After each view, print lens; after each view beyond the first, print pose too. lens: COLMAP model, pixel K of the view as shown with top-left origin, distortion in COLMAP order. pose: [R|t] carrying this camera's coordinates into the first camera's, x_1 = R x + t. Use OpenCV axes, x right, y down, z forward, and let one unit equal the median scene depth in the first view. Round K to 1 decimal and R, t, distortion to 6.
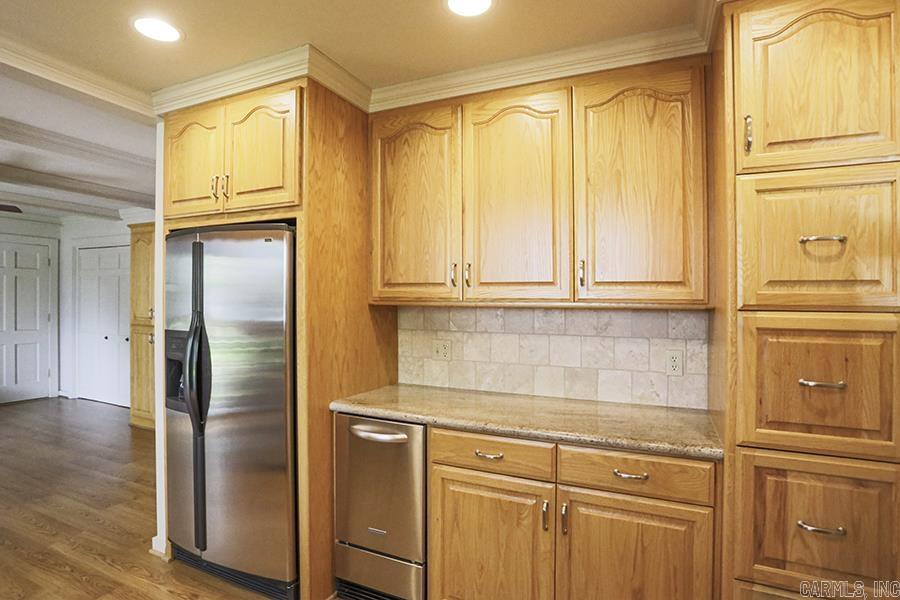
lens RADIAL K [[468.8, 0, 446.7], [0, 468.8, 295.4], [0, 0, 1]] dist [-0.084113, 0.037175]
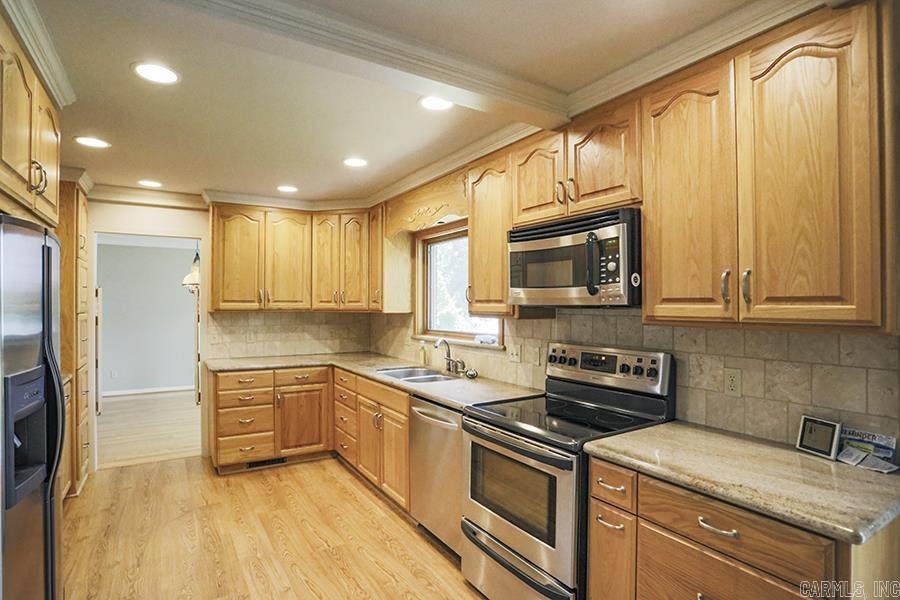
lens RADIAL K [[462.4, 0, 450.0], [0, 462.4, 300.0], [0, 0, 1]] dist [-0.075235, 0.032888]
pose [[-0.839790, -0.009652, 0.542826, -0.669645], [-0.020200, 0.999705, -0.013474, -0.014392], [-0.542536, -0.022280, -0.839737, 0.563859]]
